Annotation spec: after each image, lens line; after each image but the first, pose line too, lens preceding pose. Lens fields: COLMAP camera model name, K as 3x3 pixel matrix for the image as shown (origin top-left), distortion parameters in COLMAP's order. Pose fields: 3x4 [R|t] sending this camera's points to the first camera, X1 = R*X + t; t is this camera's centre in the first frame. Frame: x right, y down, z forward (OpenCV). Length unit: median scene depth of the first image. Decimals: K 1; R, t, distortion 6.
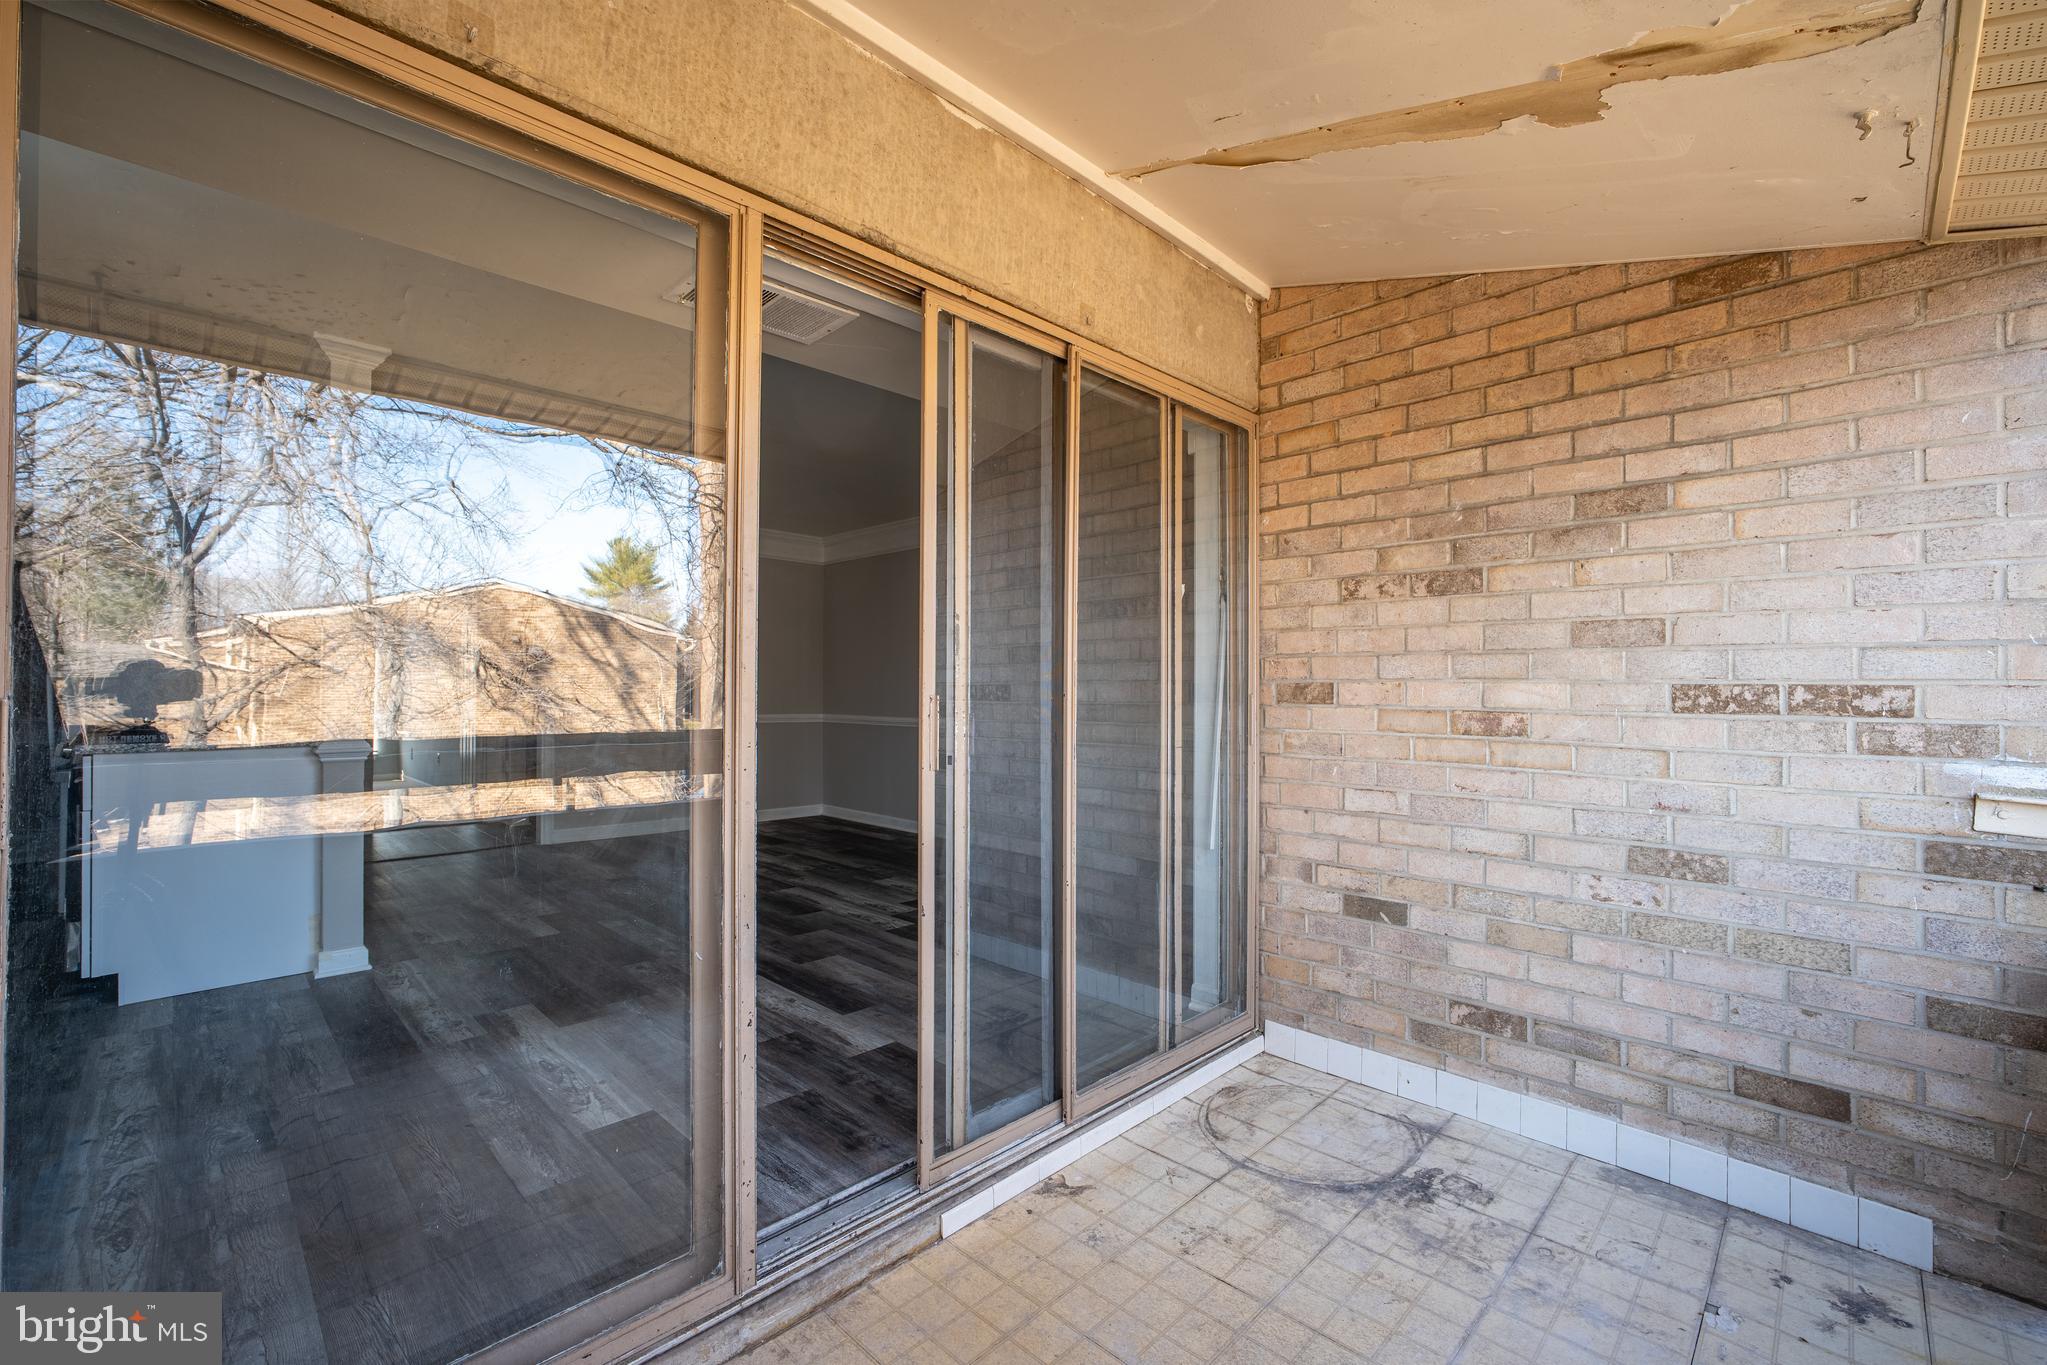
lens RADIAL K [[862.5, 0, 1023.5], [0, 862.5, 682.5], [0, 0, 1]] dist [-0.034292, 0.012859]
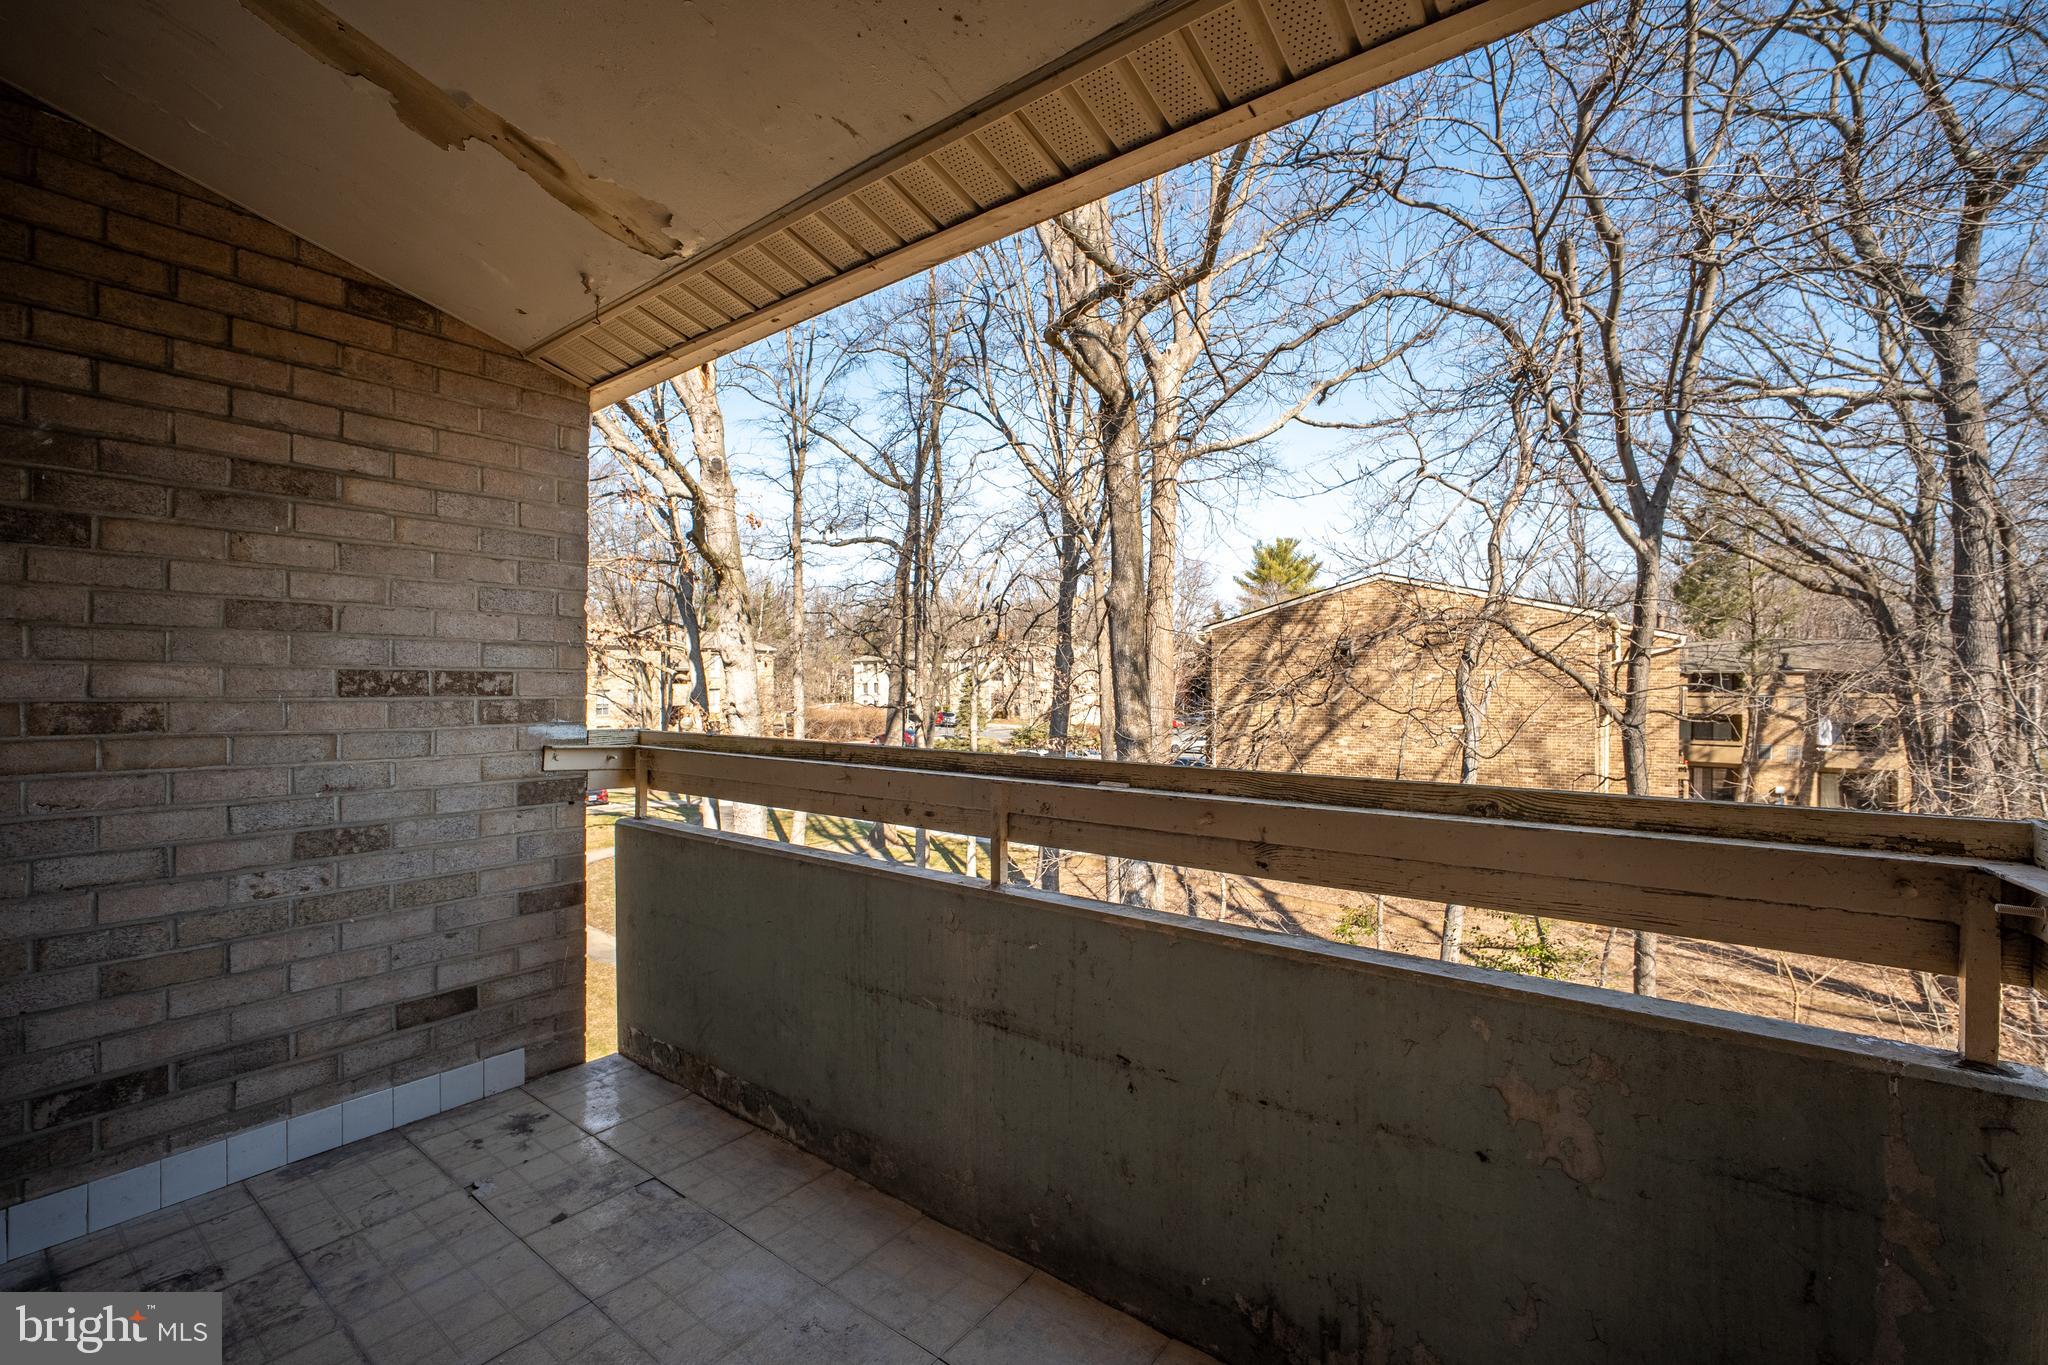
lens RADIAL K [[867.9, 0, 1029.7], [0, 867.9, 690.7], [0, 0, 1]] dist [-0.035154, 0.013877]
pose [[-0.140782, -0.016591, 0.989902, -0.395310], [-0.010293, 0.999830, 0.015294, 0.003186], [-0.989987, -0.008036, -0.140929, 0.310147]]
